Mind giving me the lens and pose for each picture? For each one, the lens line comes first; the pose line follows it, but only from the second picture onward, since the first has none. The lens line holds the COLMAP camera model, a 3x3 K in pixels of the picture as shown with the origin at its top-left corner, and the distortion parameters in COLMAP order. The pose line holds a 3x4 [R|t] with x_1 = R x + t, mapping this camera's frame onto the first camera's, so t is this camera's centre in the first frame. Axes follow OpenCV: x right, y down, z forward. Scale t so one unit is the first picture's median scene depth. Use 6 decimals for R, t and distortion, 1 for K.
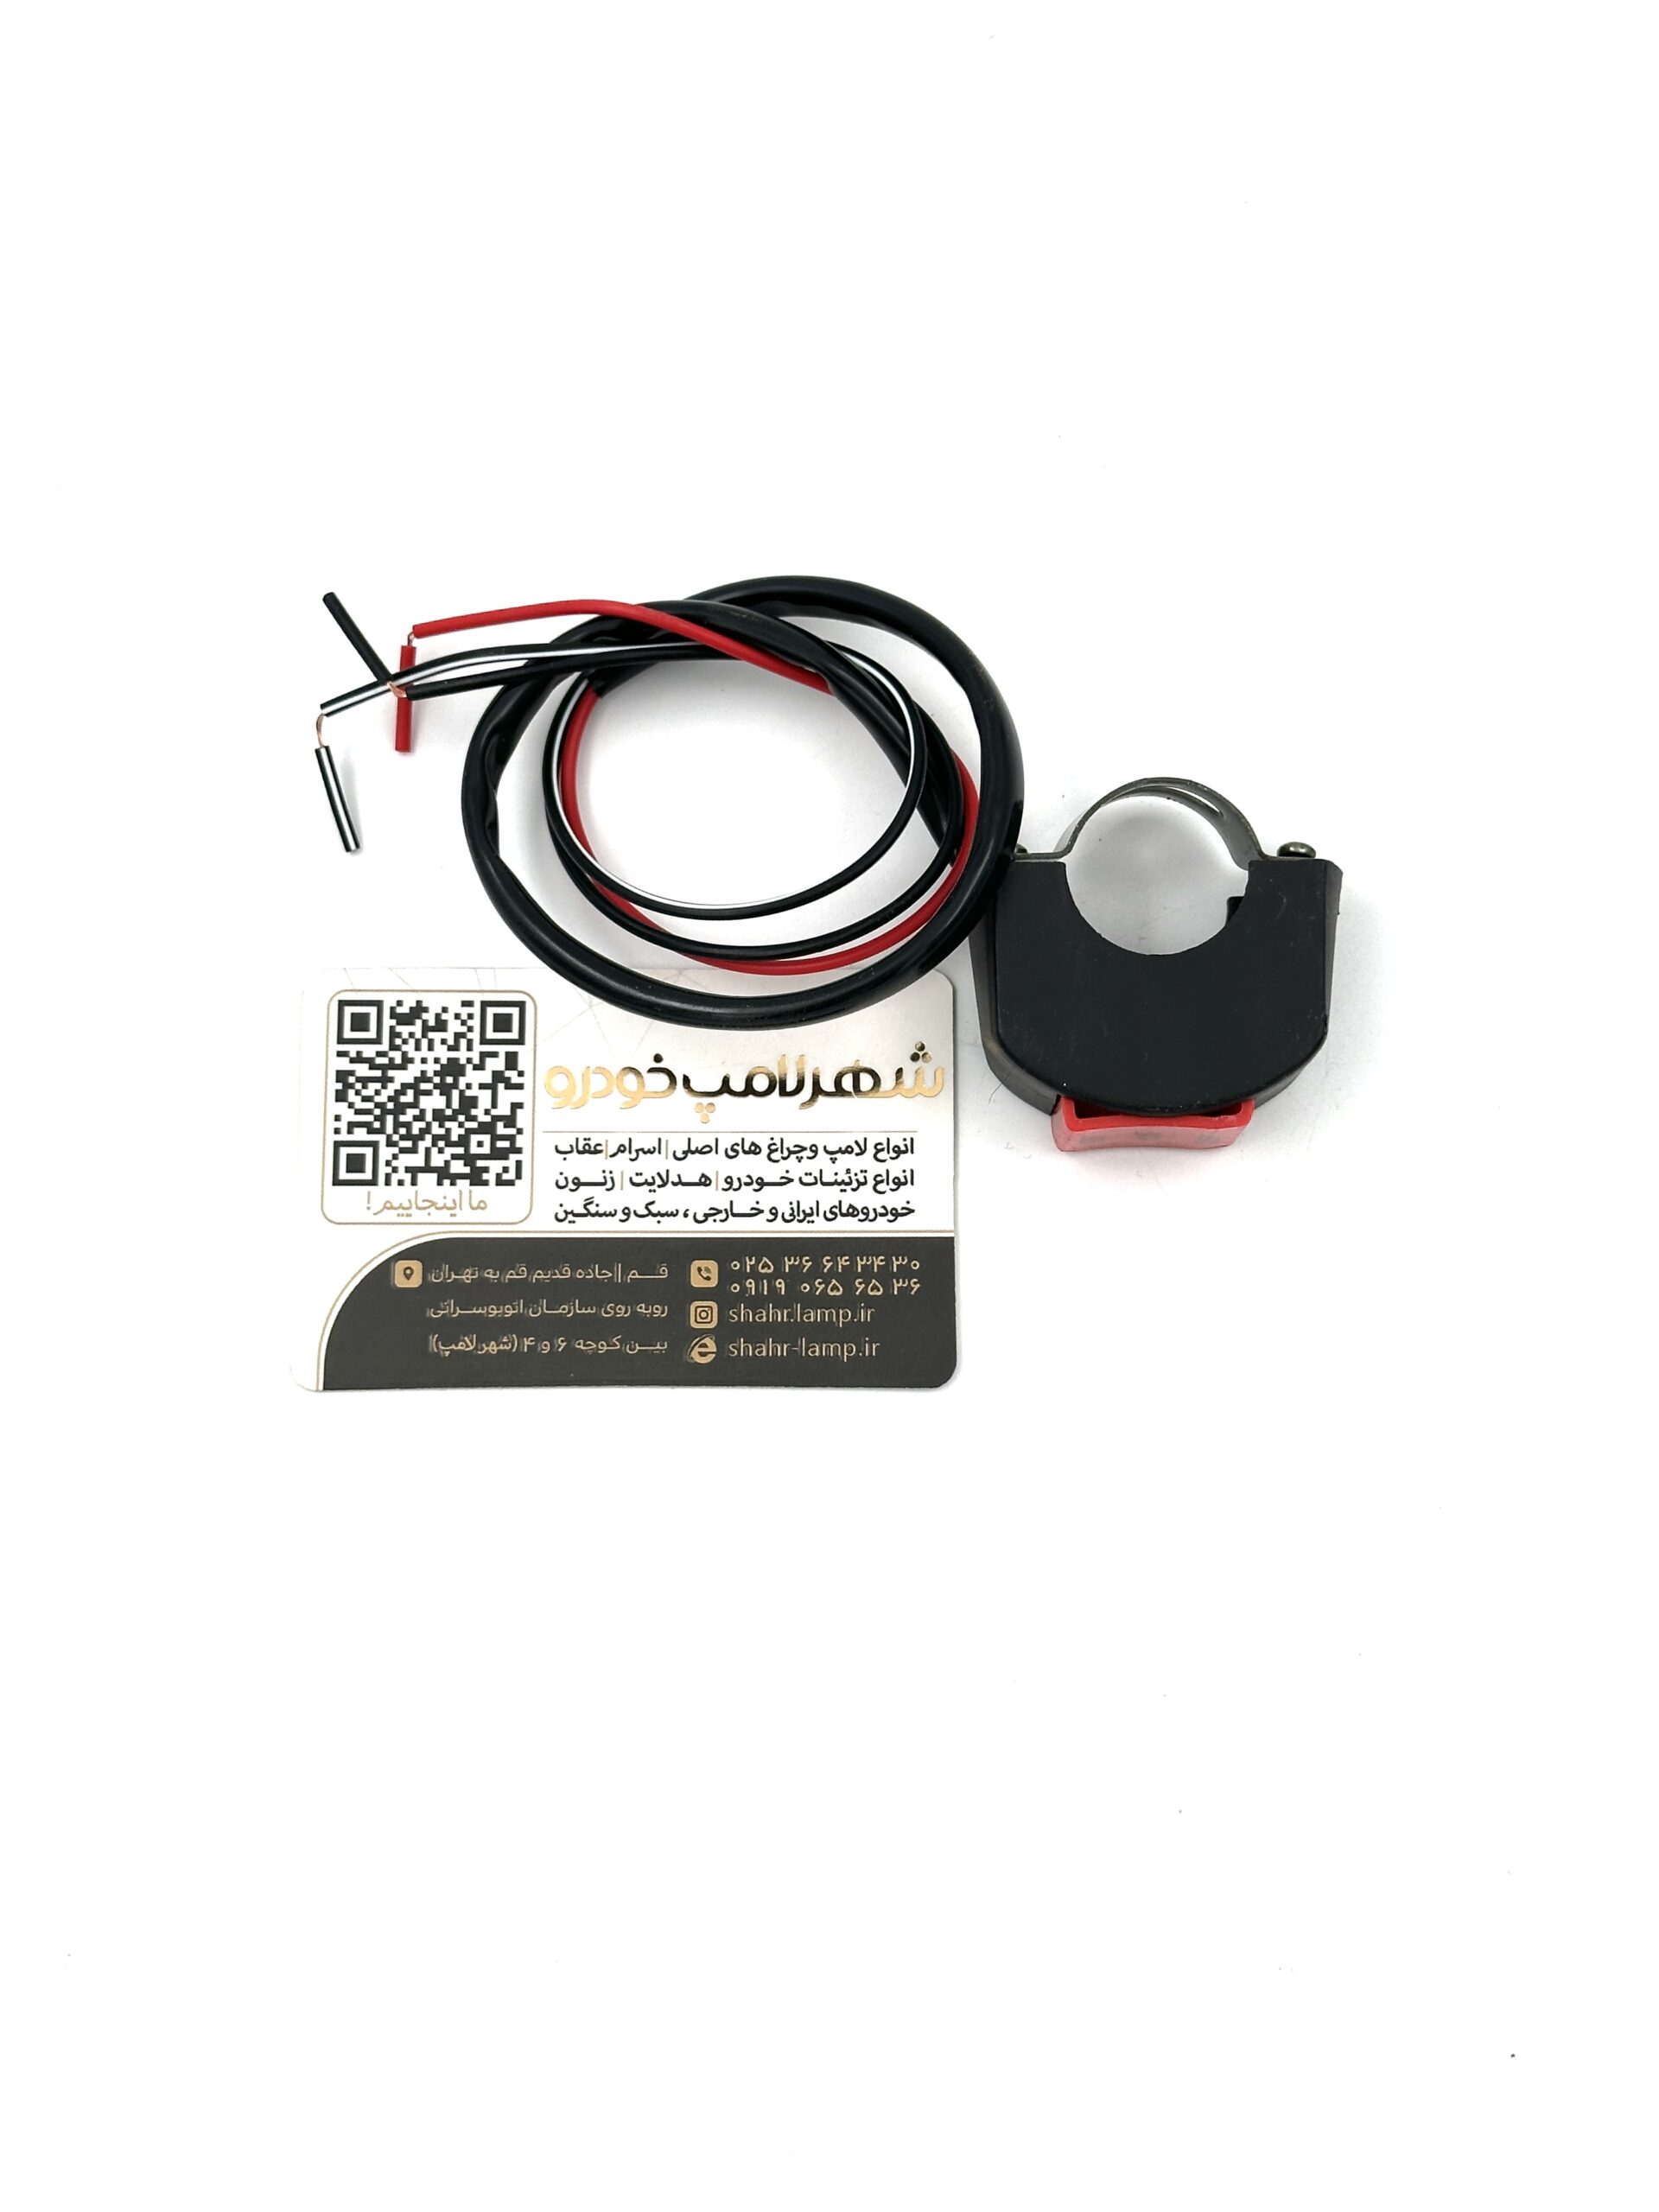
lens RADIAL K [[3188.5, 0, 842.3], [0, 3188.5, 1083.9], [0, 0, 1]] dist [0.148521, 0.000000]
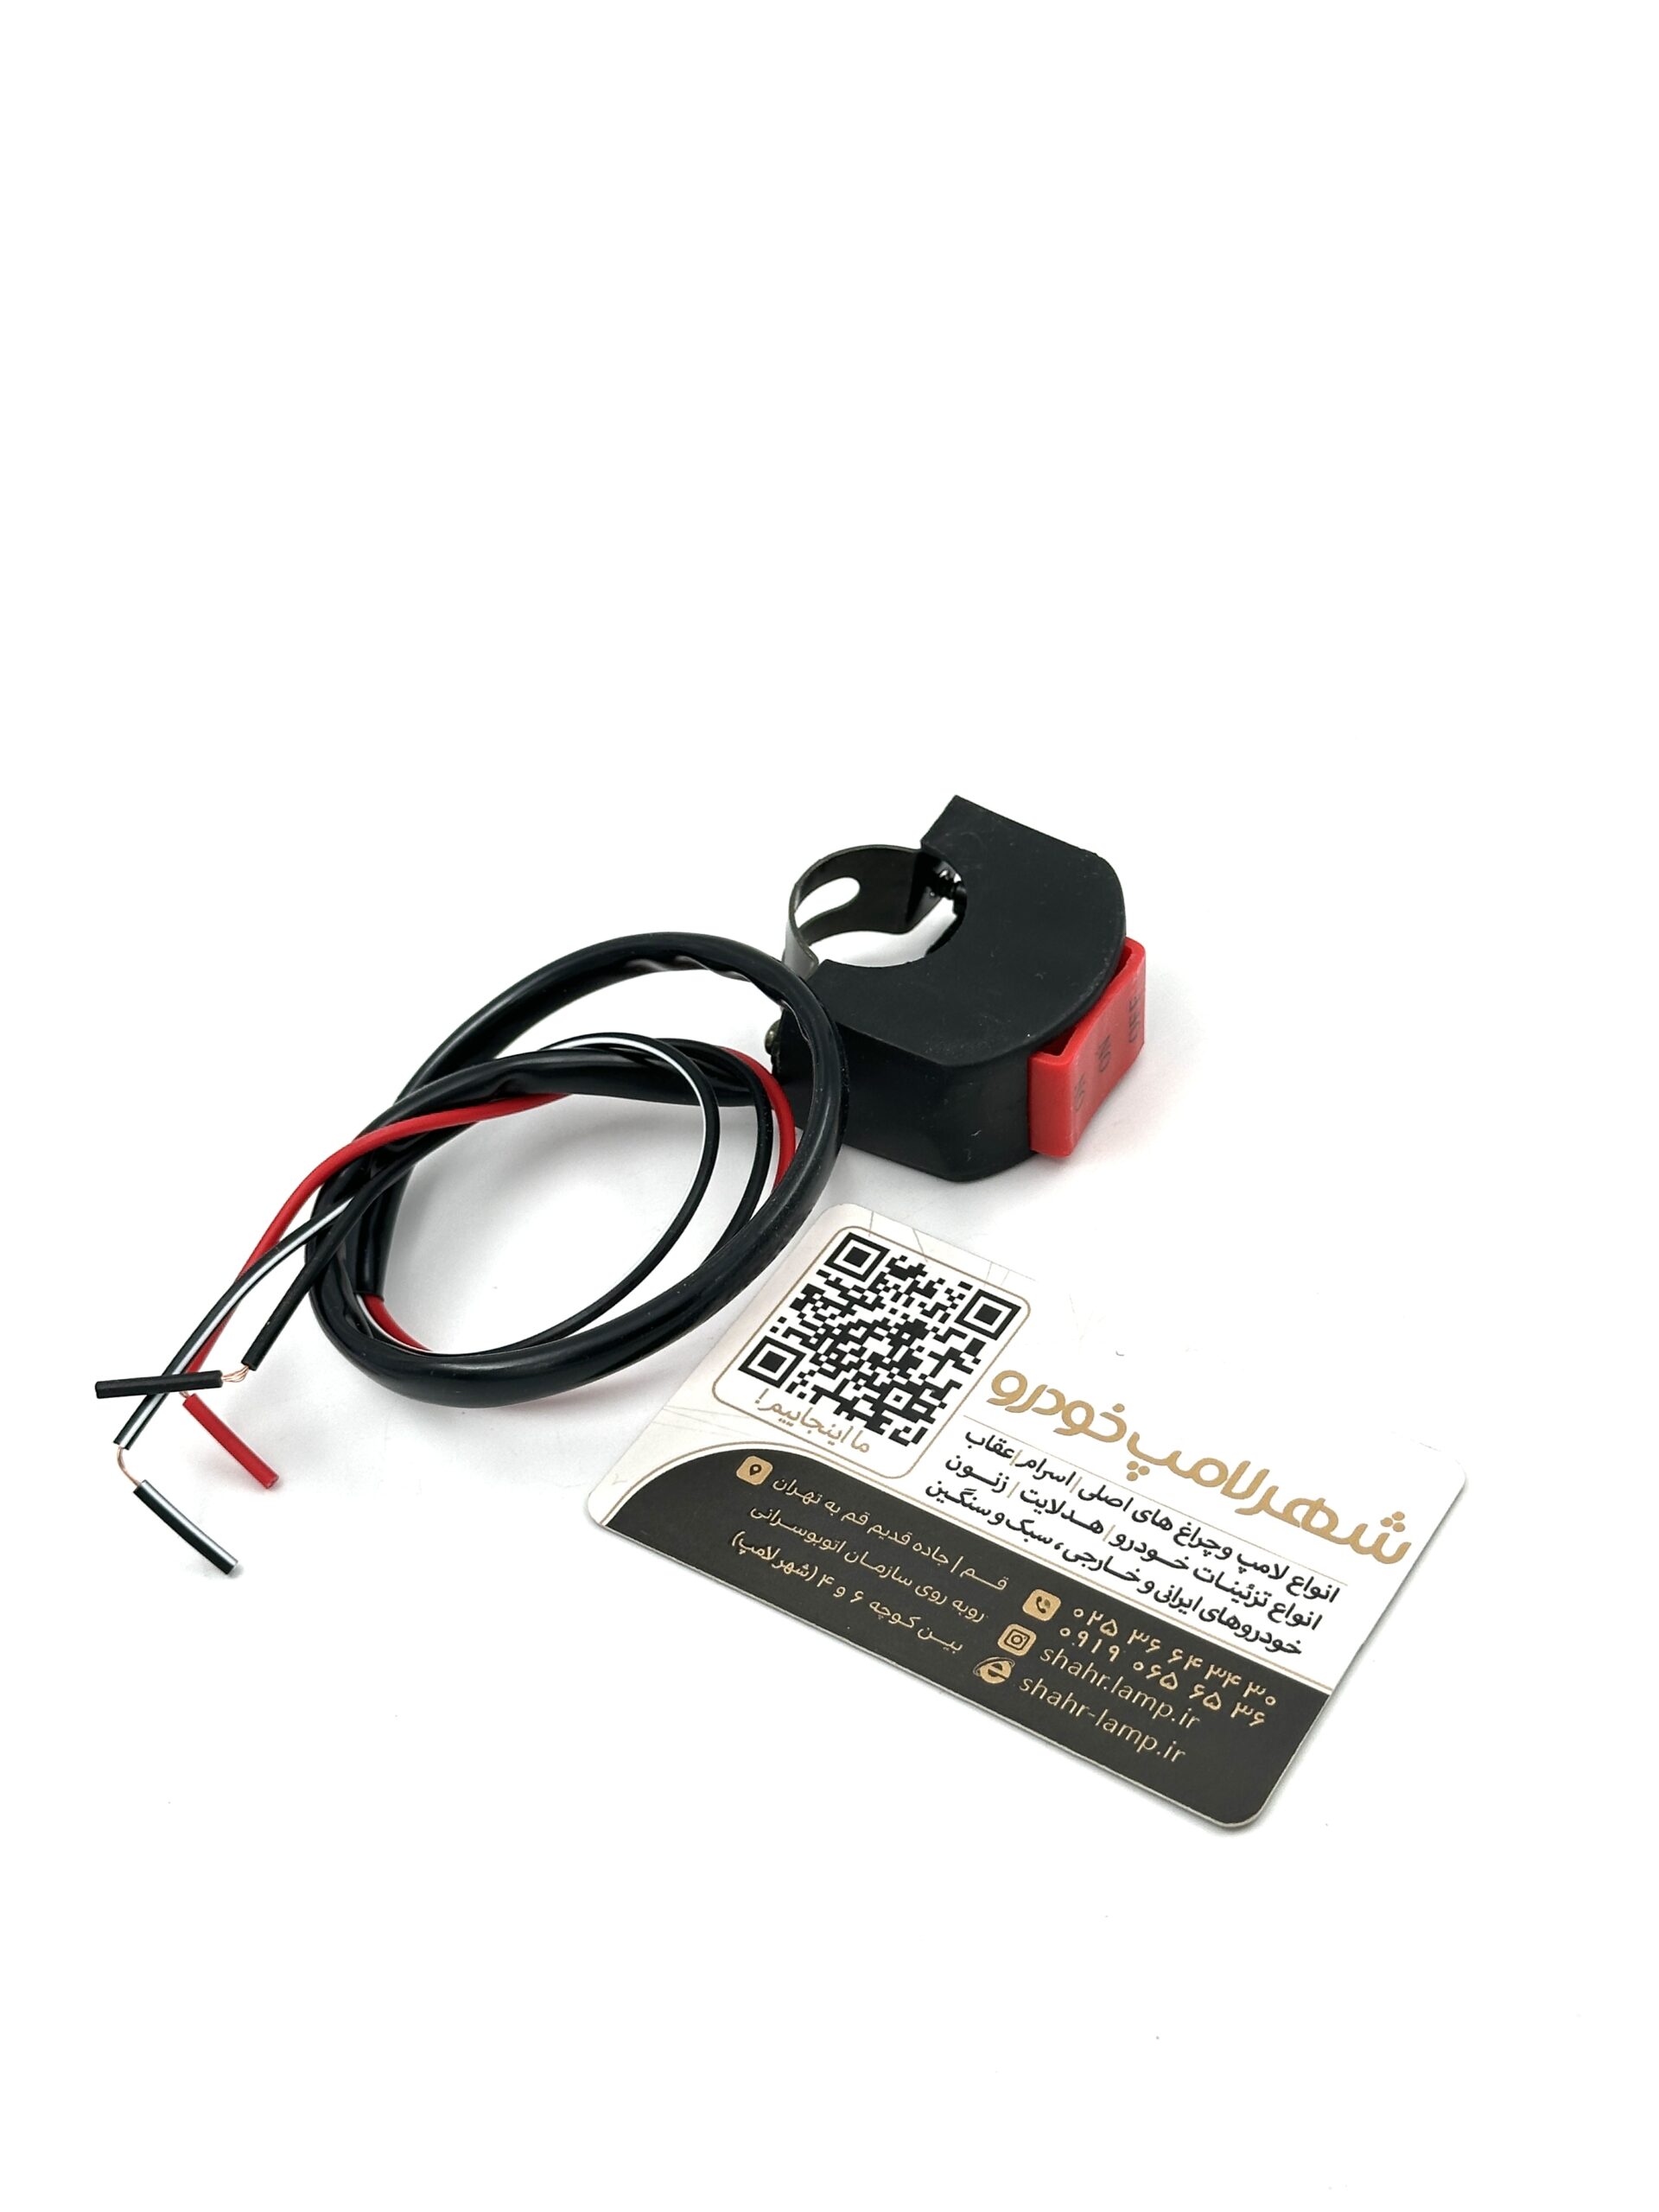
lens RADIAL K [[3188.5, 0, 836.7], [0, 3188.5, 1108.1], [0, 0, 1]] dist [0.148521, 0.000000]
pose [[0.838466, 0.343275, -0.423245, 0.223902], [-0.515502, 0.751486, -0.411735, 0.335815], [0.176725, 0.563410, 0.807055, 0.227560]]
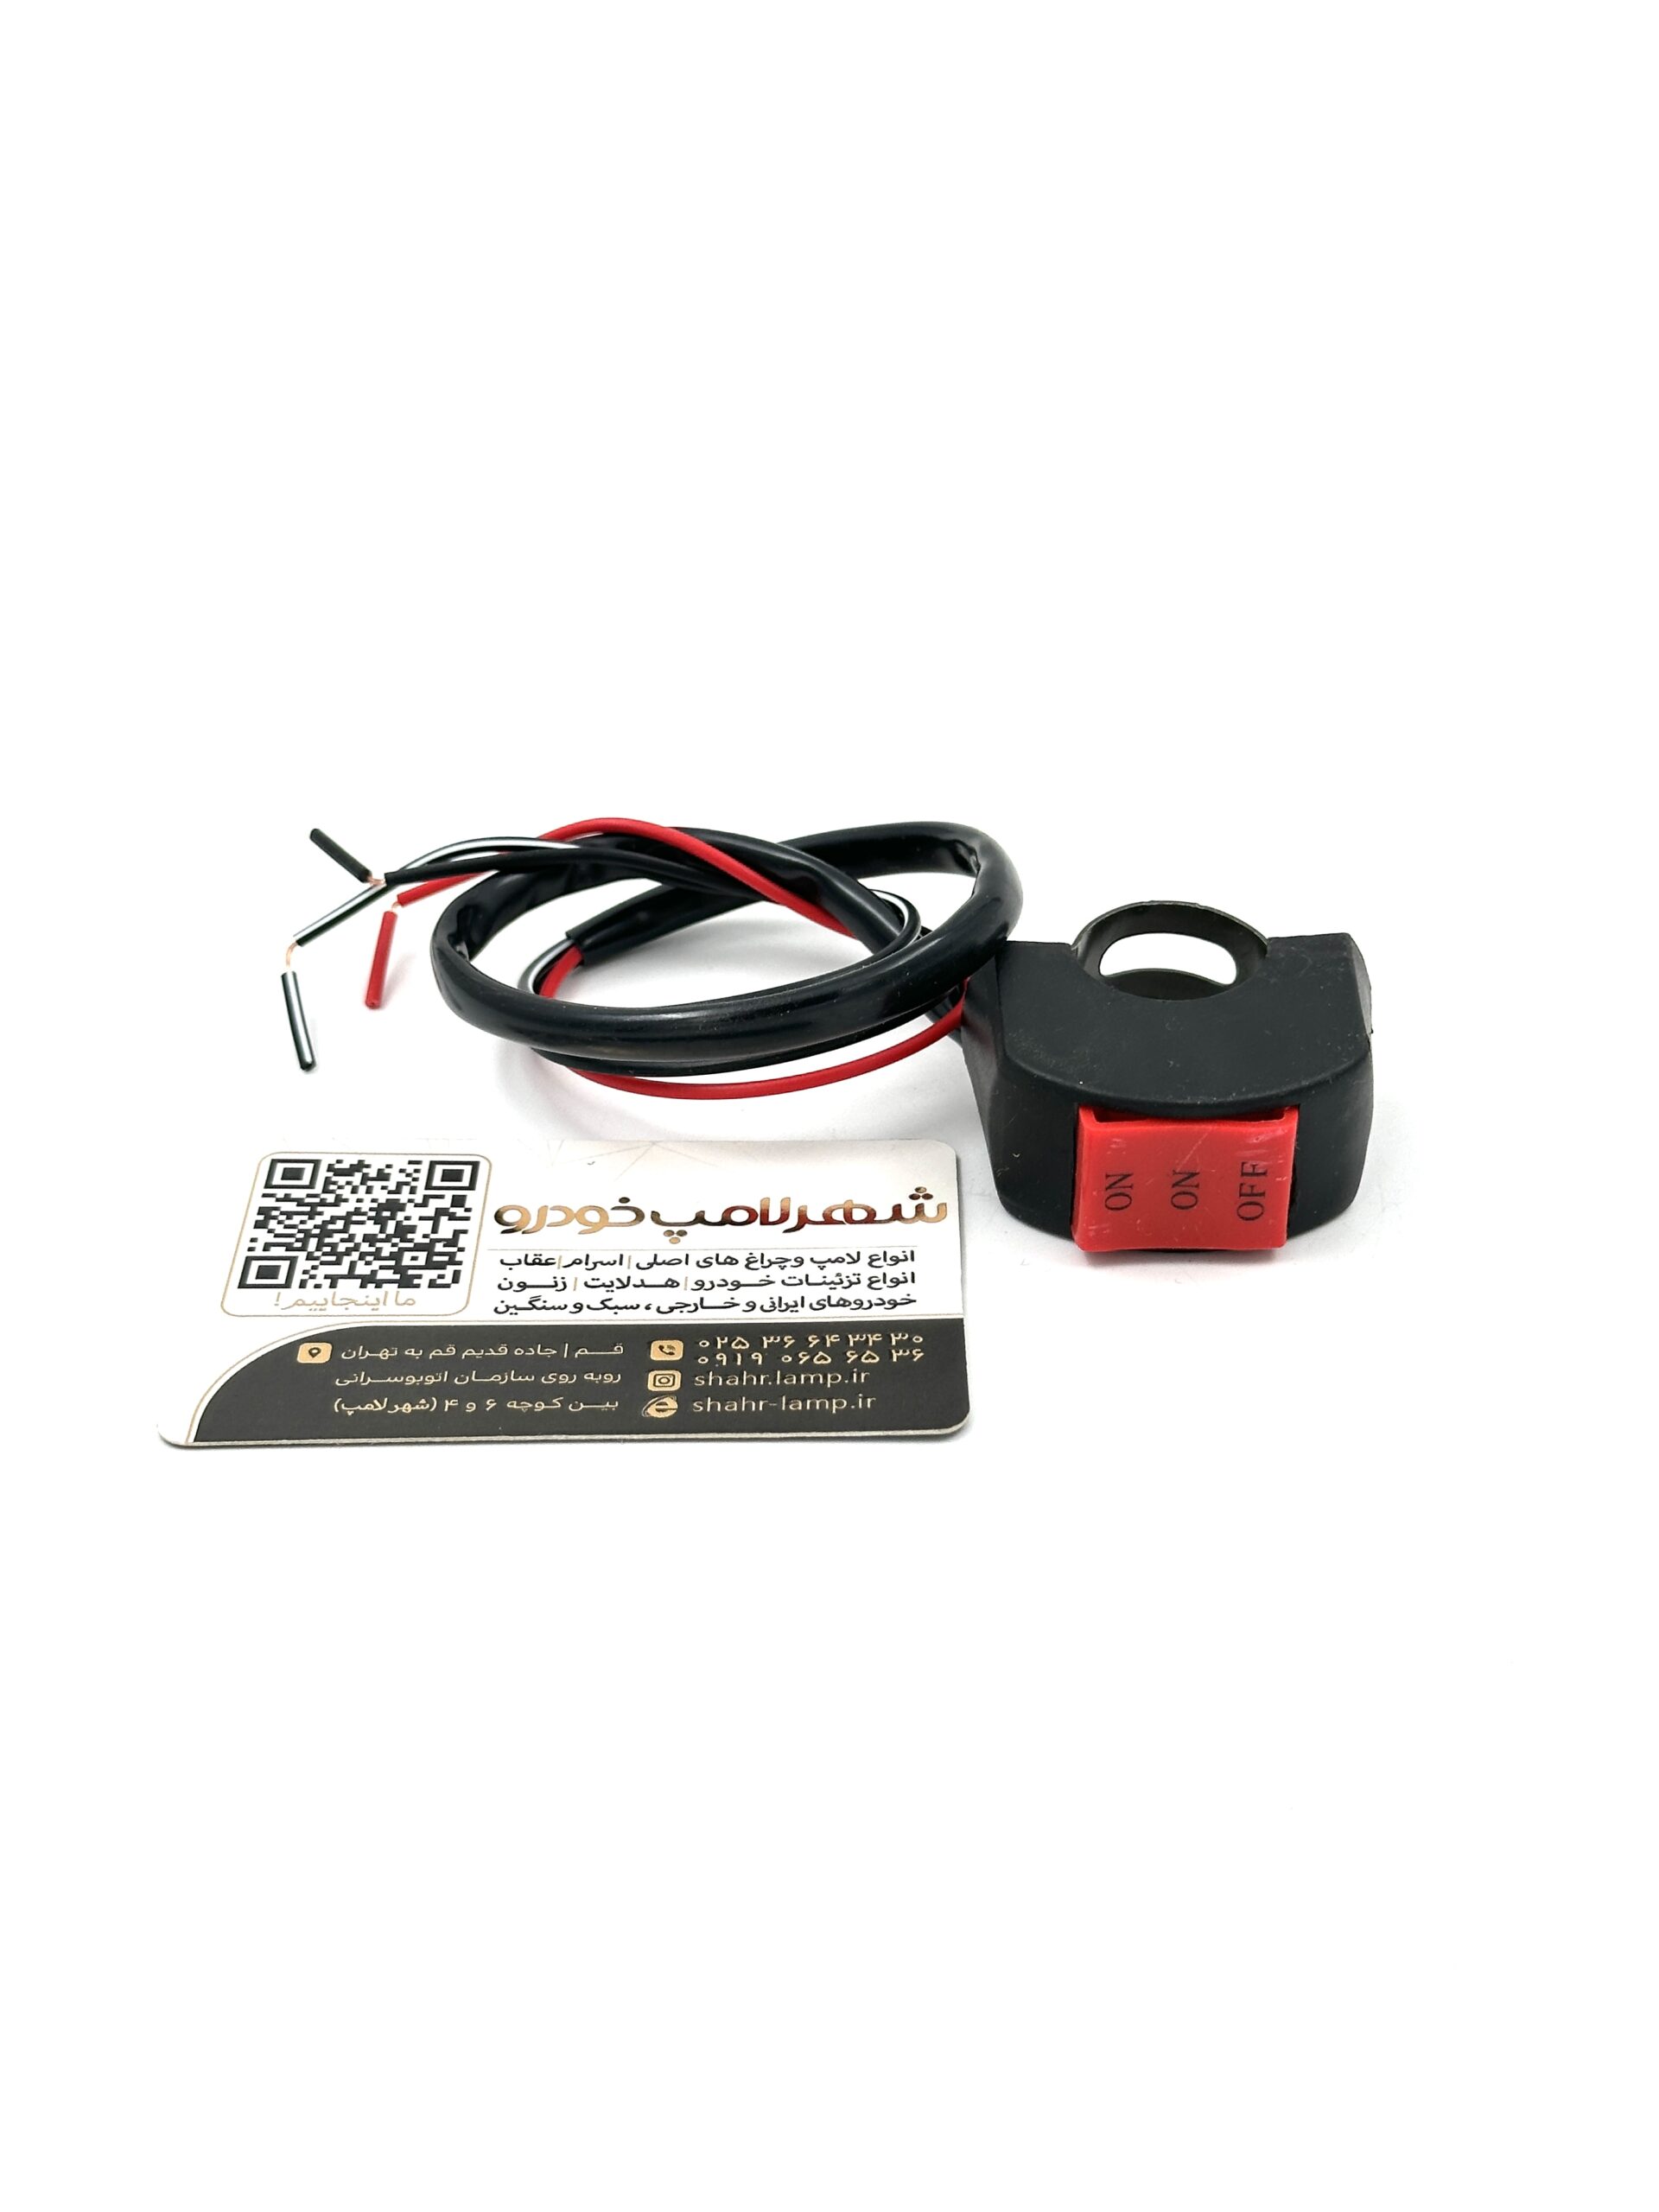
lens RADIAL K [[3188.5, 0, 817.7], [0, 3188.5, 1110.6], [0, 0, 1]] dist [0.148521, 0.000000]
pose [[0.999965, 0.004401, -0.007055, 0.002097], [-0.008096, 0.709083, -0.705078, 0.601913], [0.001899, 0.705111, 0.709094, 0.356803]]
